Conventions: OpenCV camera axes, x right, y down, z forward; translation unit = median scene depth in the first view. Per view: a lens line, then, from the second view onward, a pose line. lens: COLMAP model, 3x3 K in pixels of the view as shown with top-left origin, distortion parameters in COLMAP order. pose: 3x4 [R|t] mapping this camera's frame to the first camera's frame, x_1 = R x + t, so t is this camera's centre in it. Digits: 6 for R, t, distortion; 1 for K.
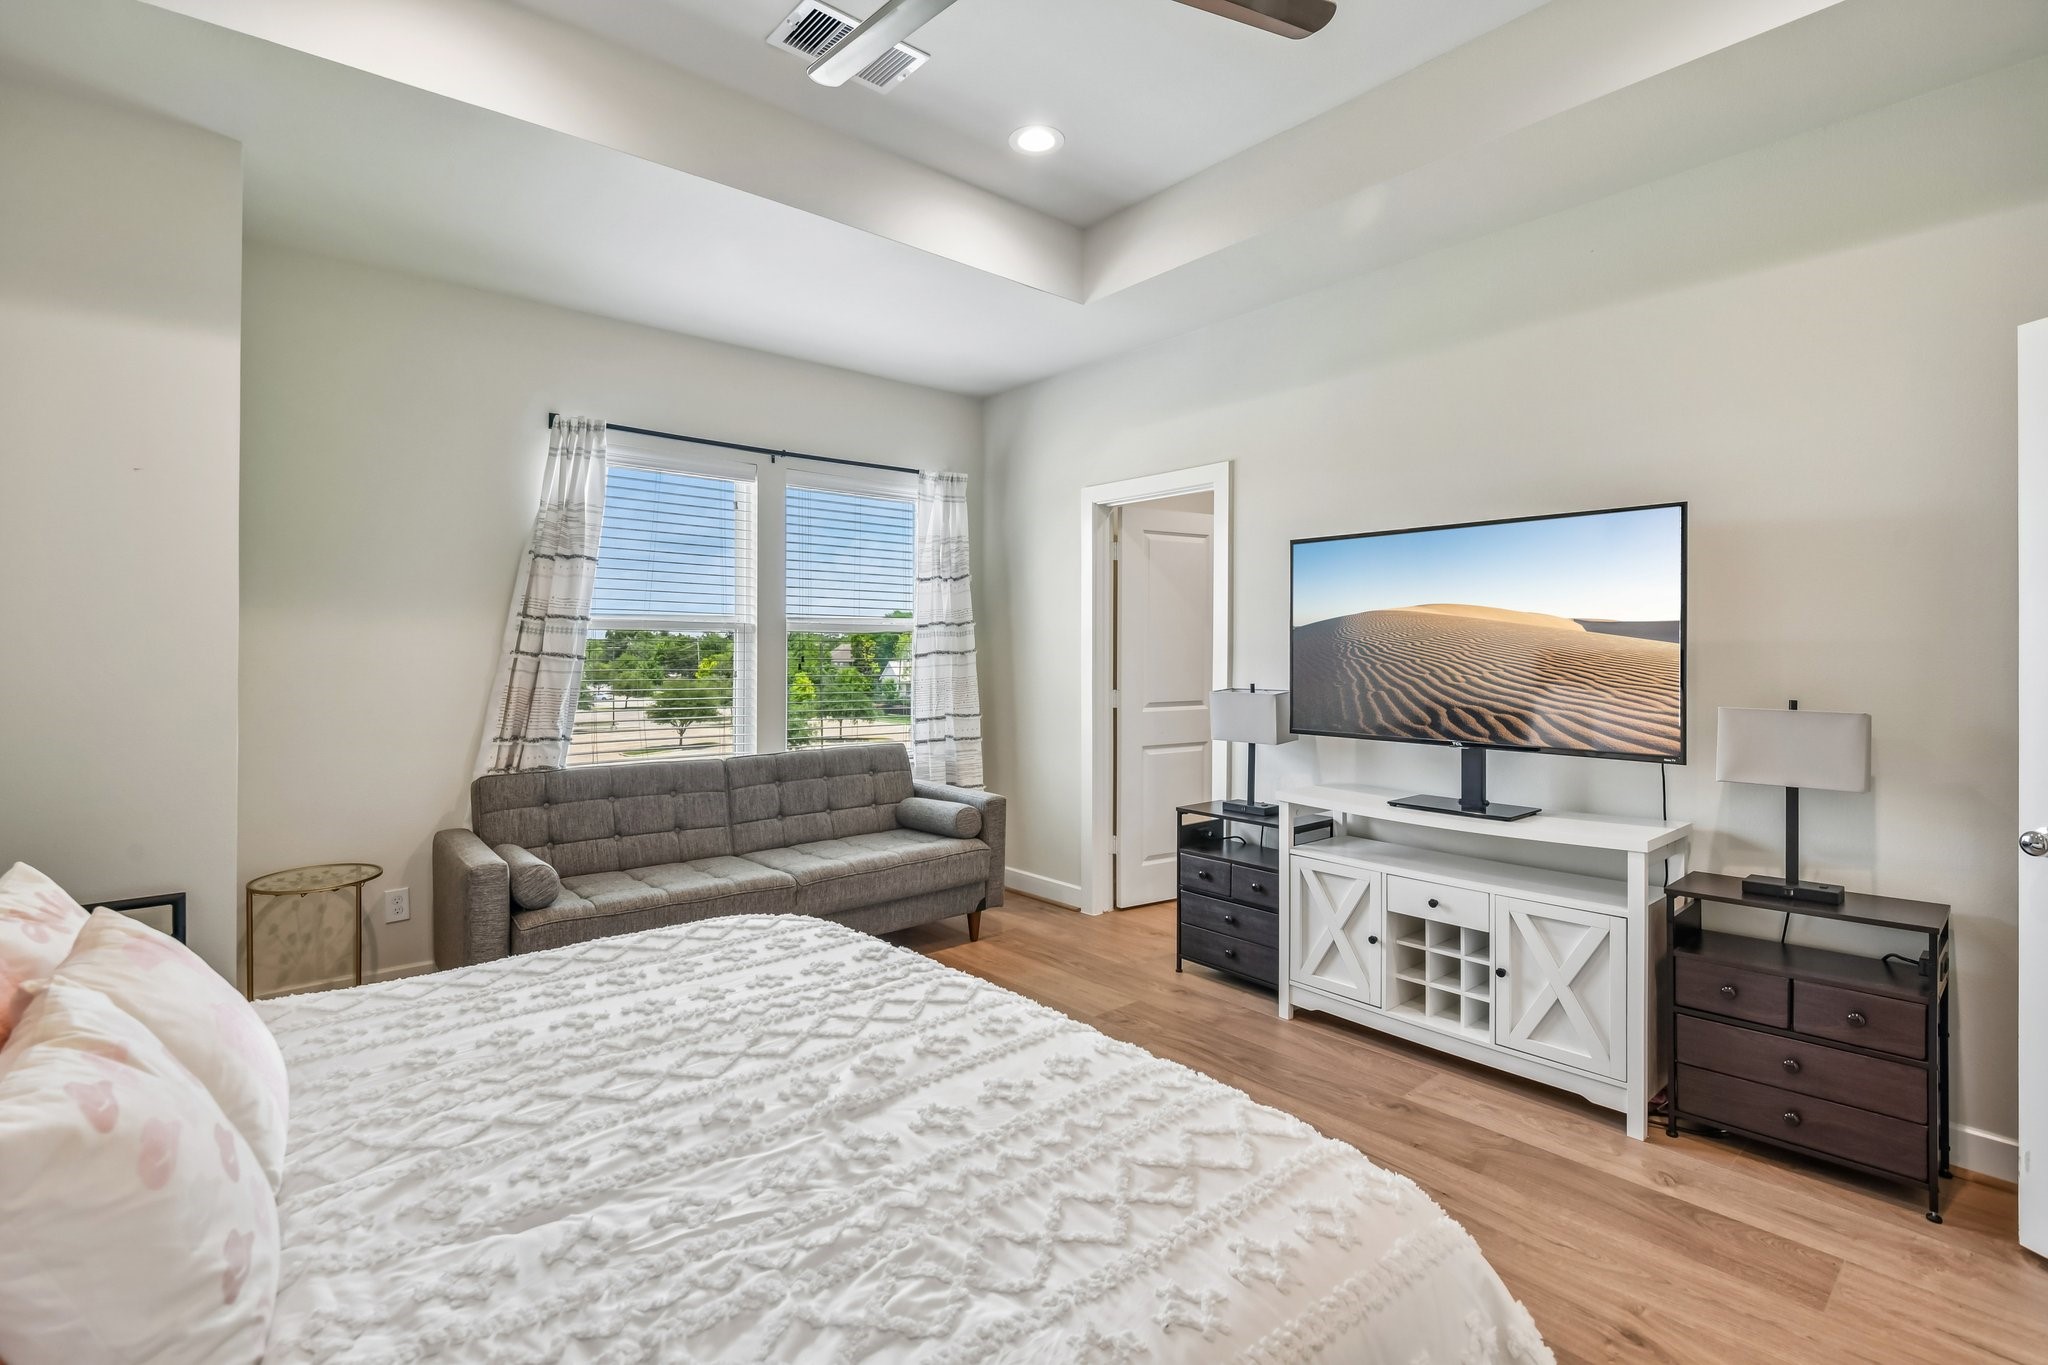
lens RADIAL K [[934.5, 0, 1025.5], [0, 934.5, 673.2], [0, 0, 1]] dist [-0.010231, 0.001368]
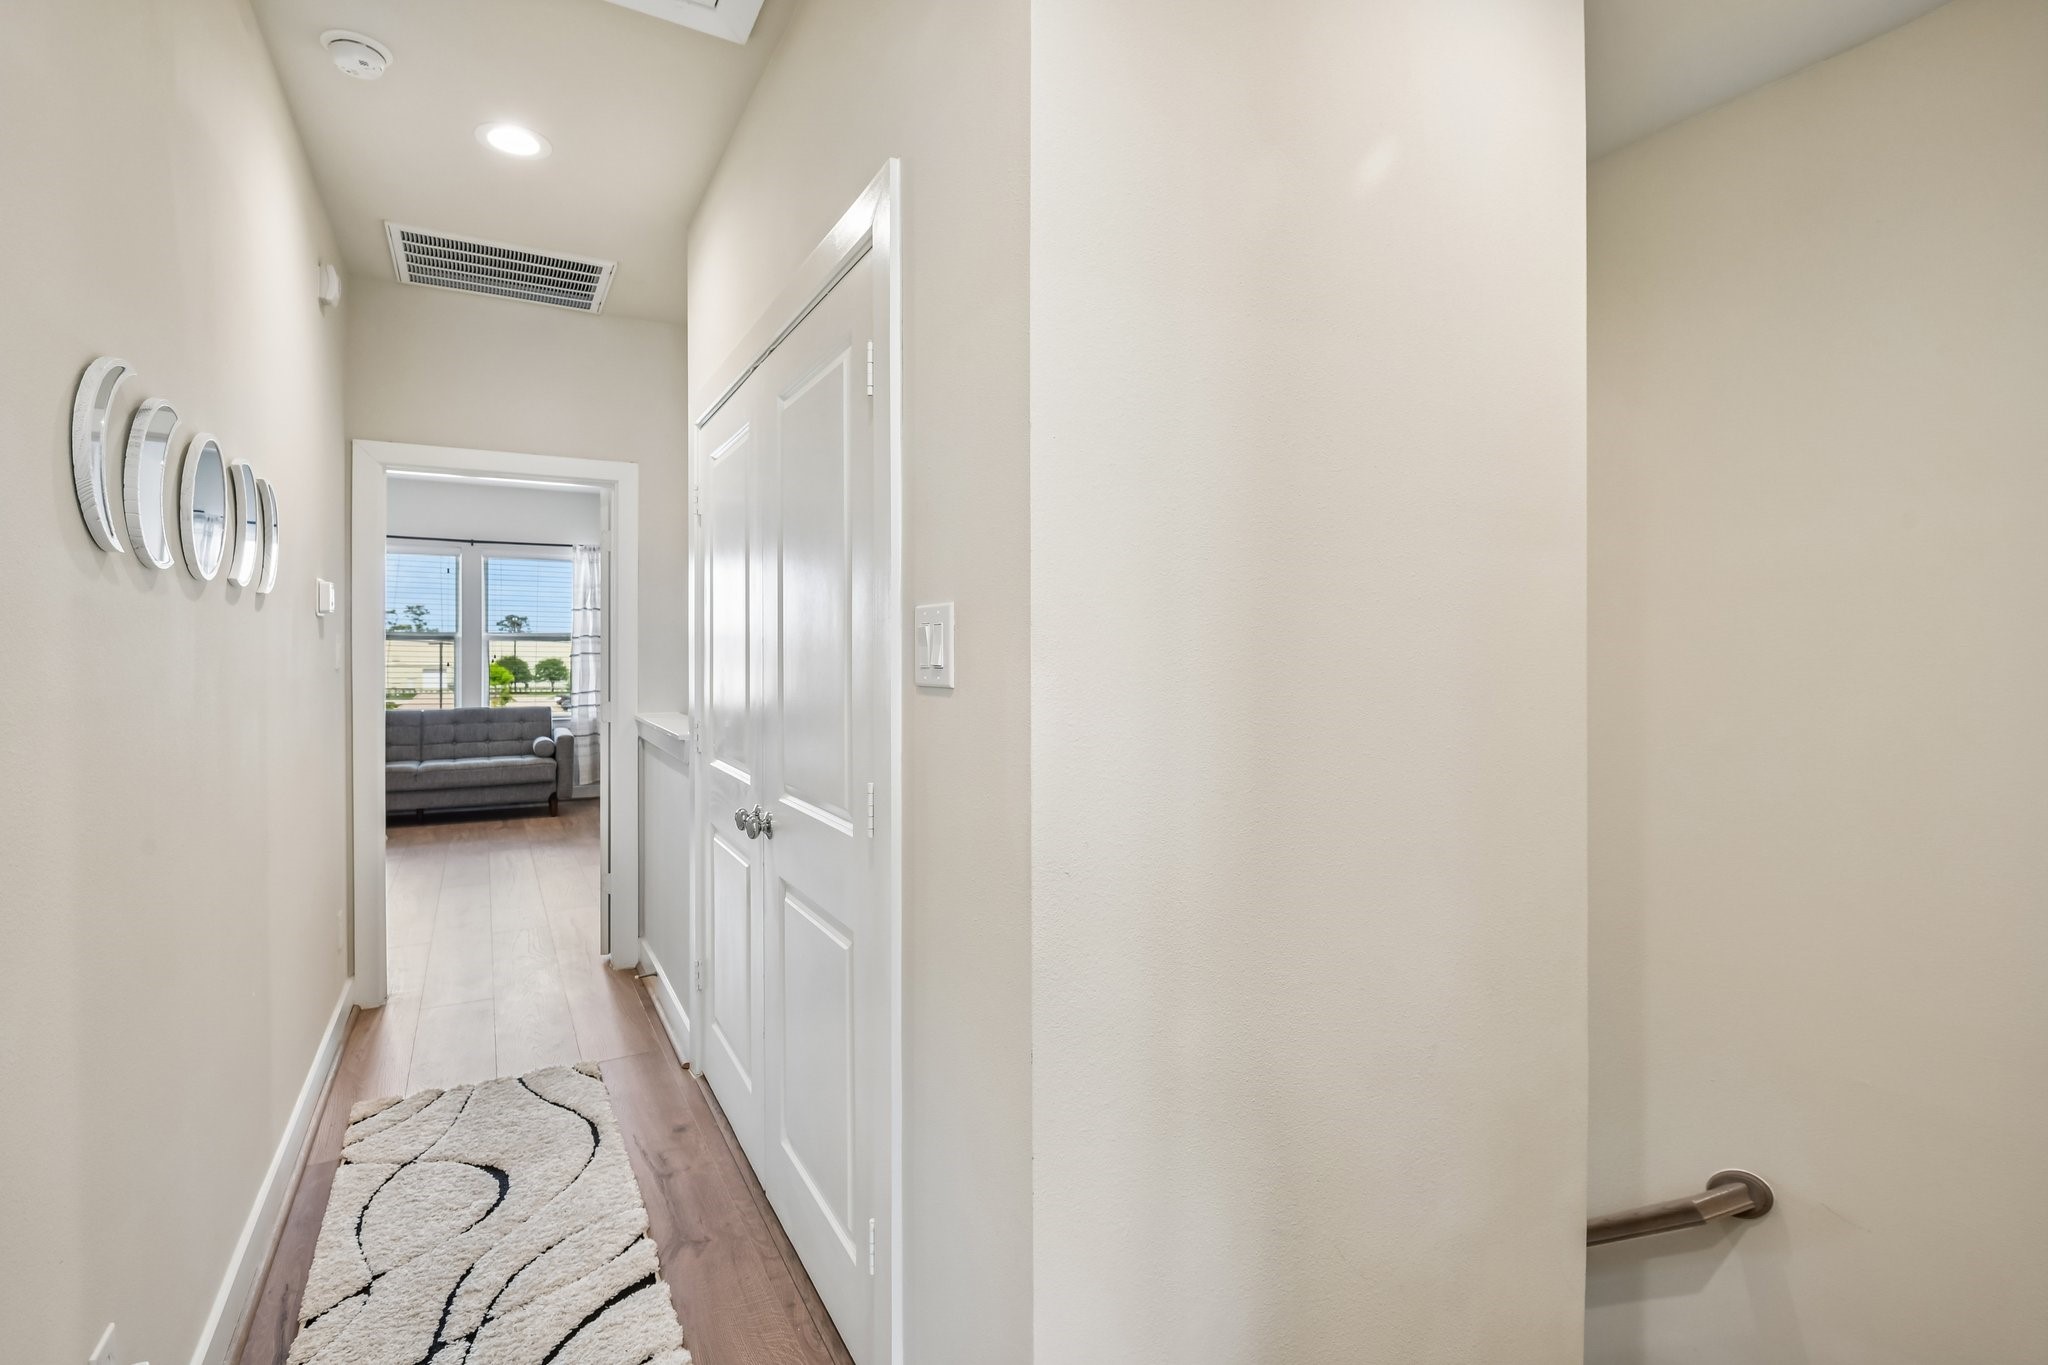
lens RADIAL K [[934.5, 0, 1021.6], [0, 934.5, 670.7], [0, 0, 1]] dist [-0.010231, 0.001368]
pose [[0.982833, 0.007137, -0.184362, 1.153284], [-0.006431, 0.999970, 0.004429, -0.004102], [0.184388, -0.003167, 0.982848, -0.586790]]
